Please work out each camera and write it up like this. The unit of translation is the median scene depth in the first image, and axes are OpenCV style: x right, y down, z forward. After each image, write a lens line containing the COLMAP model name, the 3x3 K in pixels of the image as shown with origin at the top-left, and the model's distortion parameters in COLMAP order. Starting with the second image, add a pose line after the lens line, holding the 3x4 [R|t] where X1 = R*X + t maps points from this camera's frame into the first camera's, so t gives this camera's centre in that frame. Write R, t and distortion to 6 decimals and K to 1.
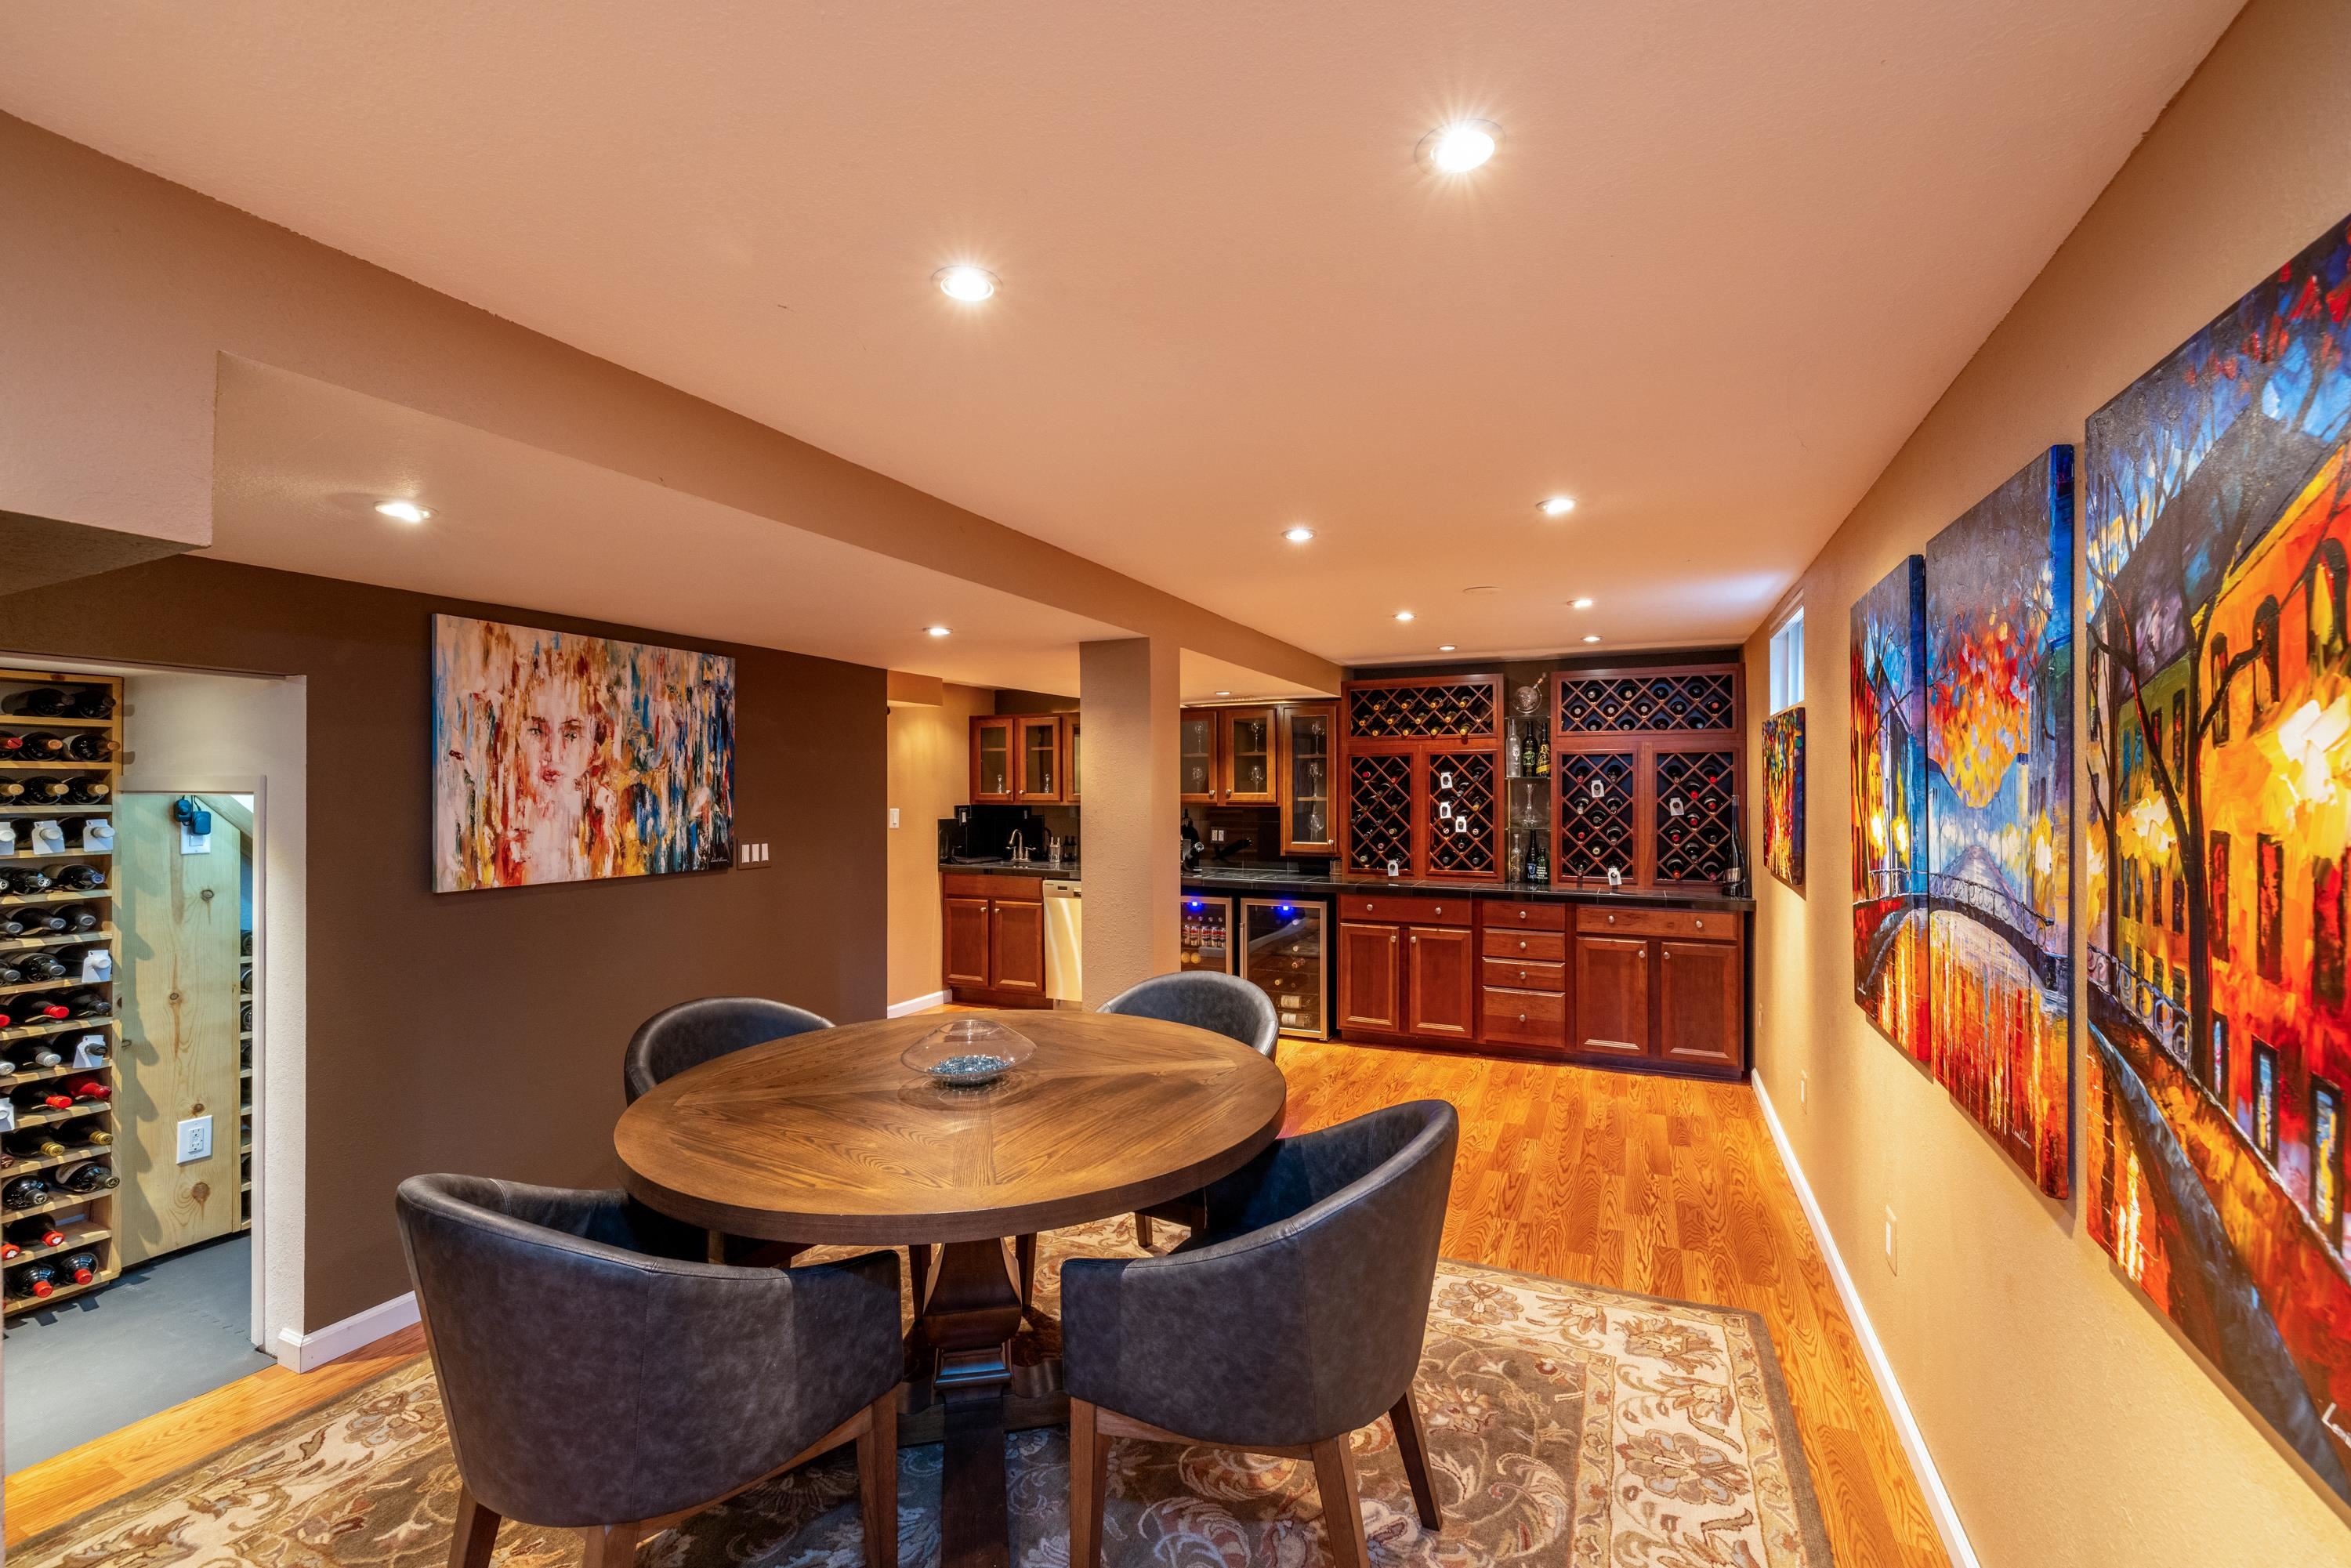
lens RADIAL K [[1040.2, 0, 1175.5], [0, 1040.2, 784.0], [0, 0, 1]] dist [-0.000088, -0.000036]
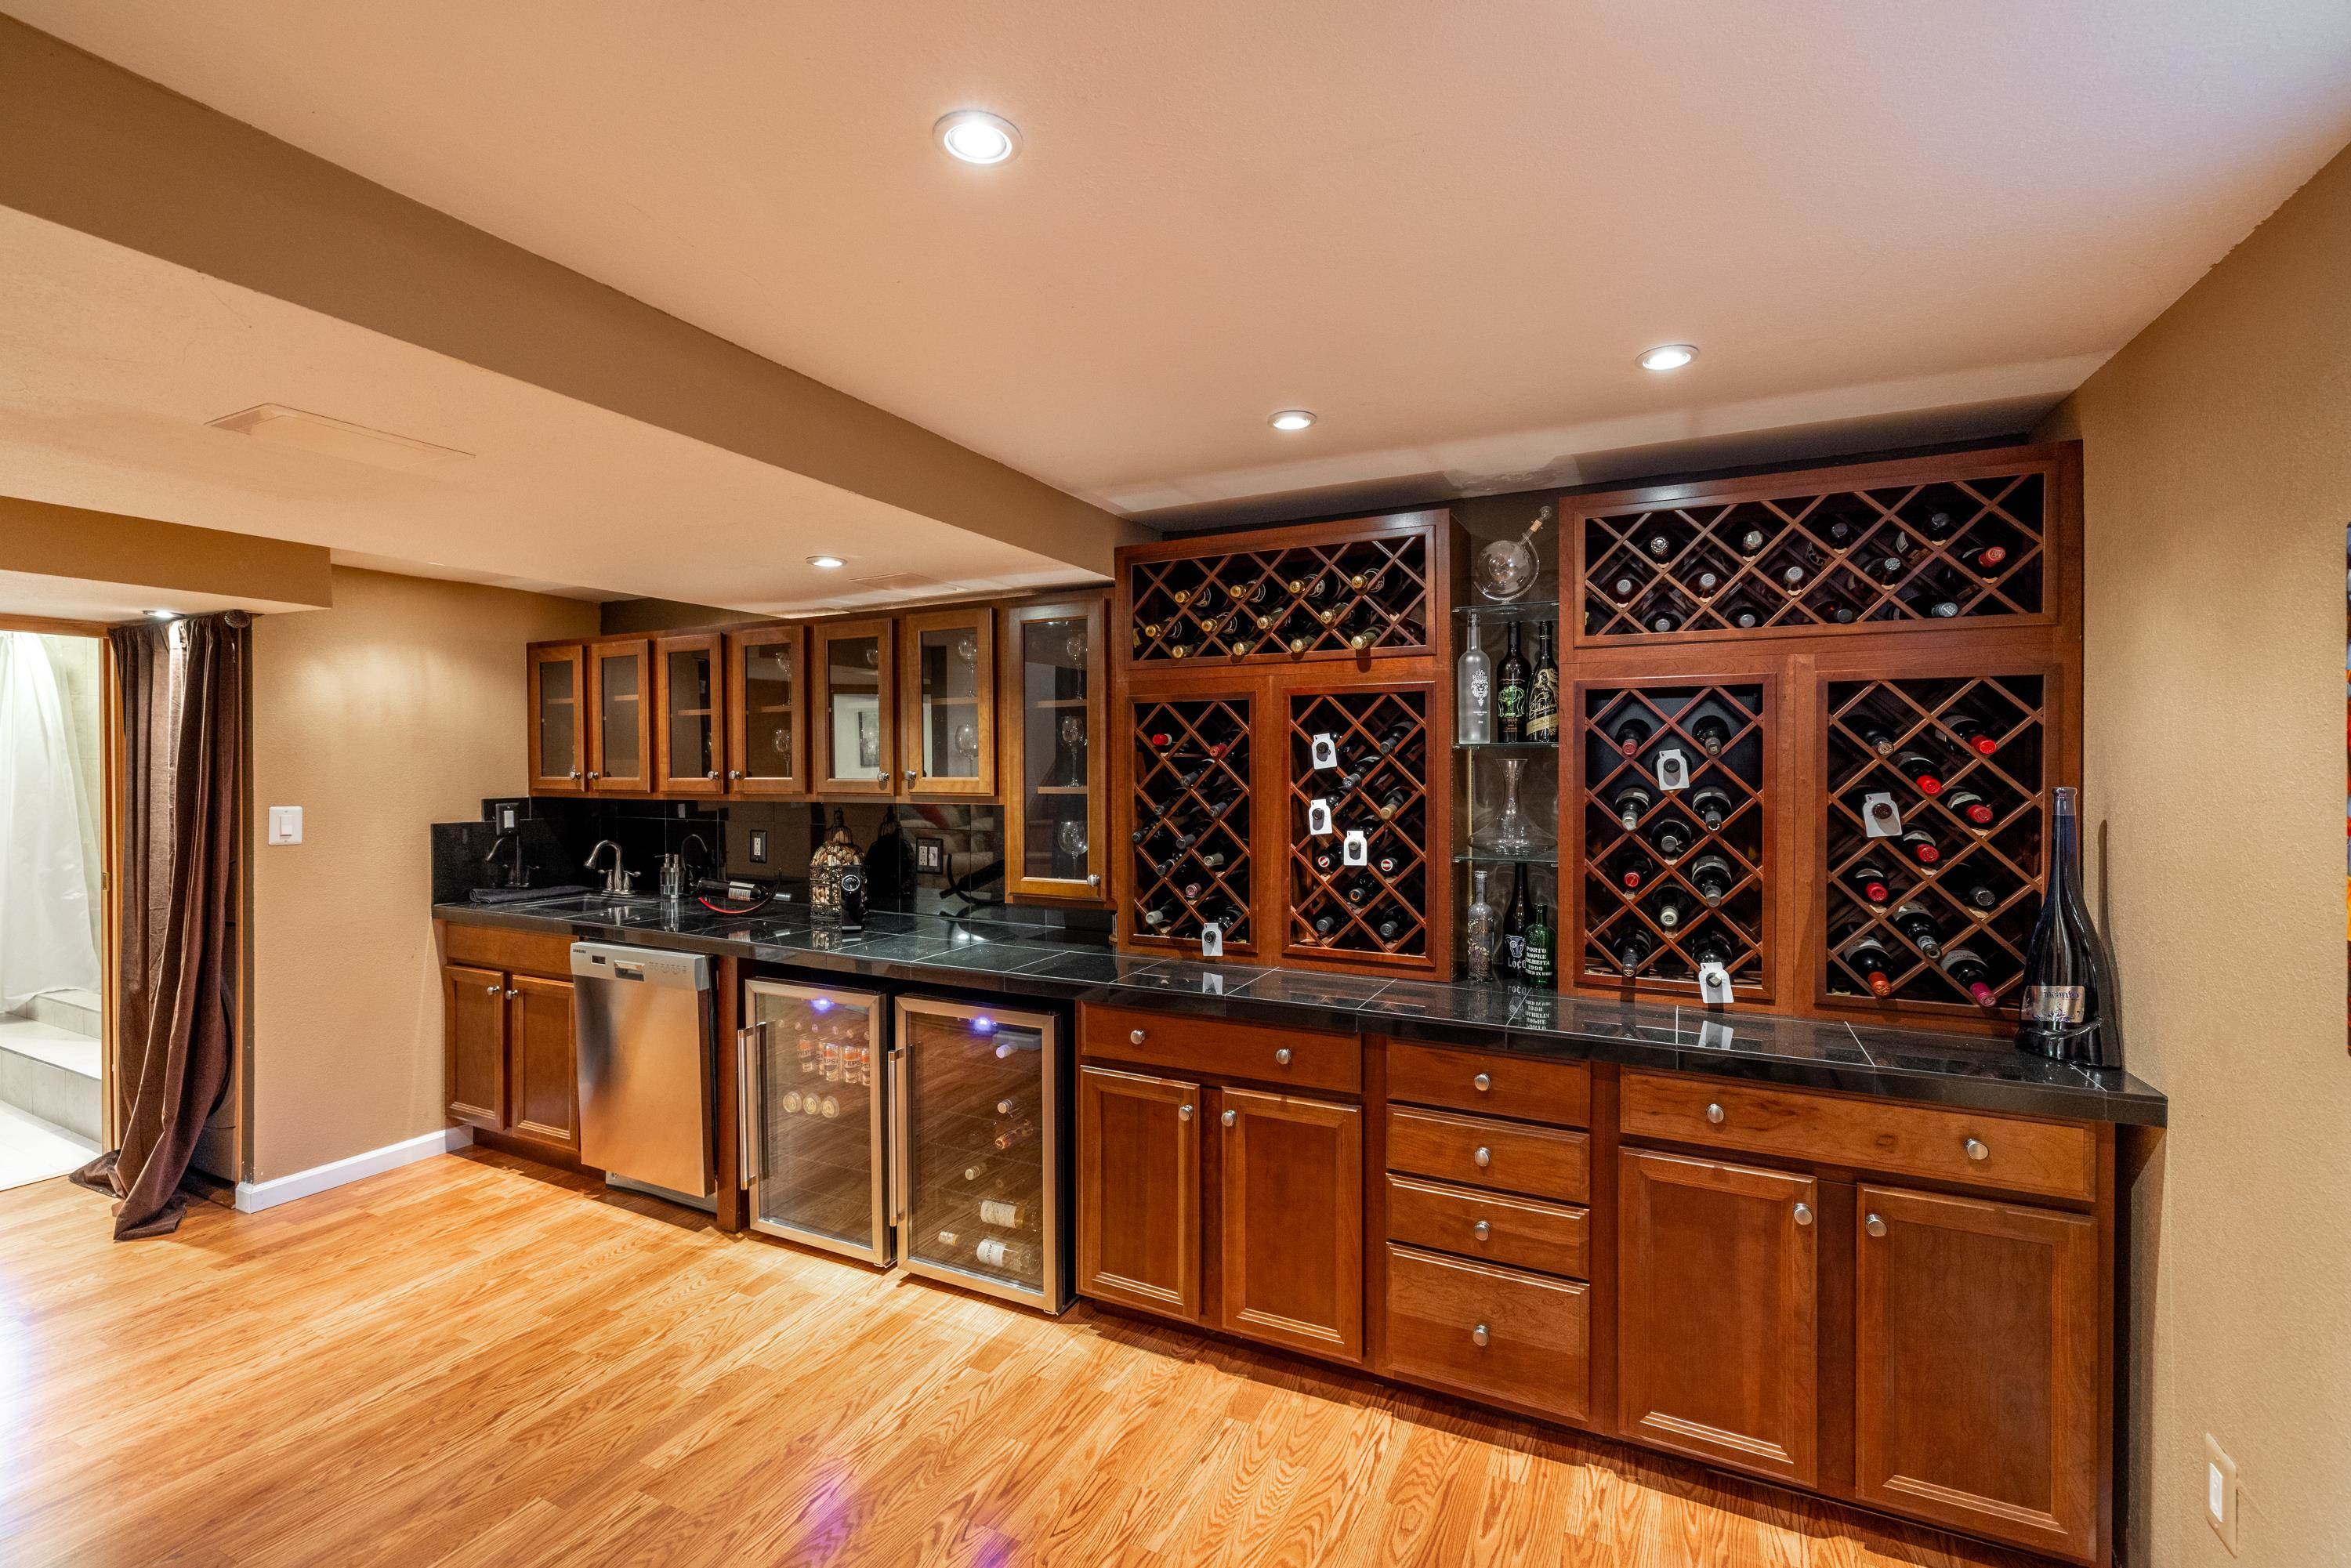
lens RADIAL K [[1057.3, 0, 1101.4], [0, 1057.3, 771.1], [0, 0, 1]] dist [0.000202, 0.000329]
pose [[0.996145, -0.000686, -0.087721, 0.207927], [0.001573, 0.999948, 0.010036, 0.000440], [0.087710, -0.010136, 0.996095, 0.540217]]
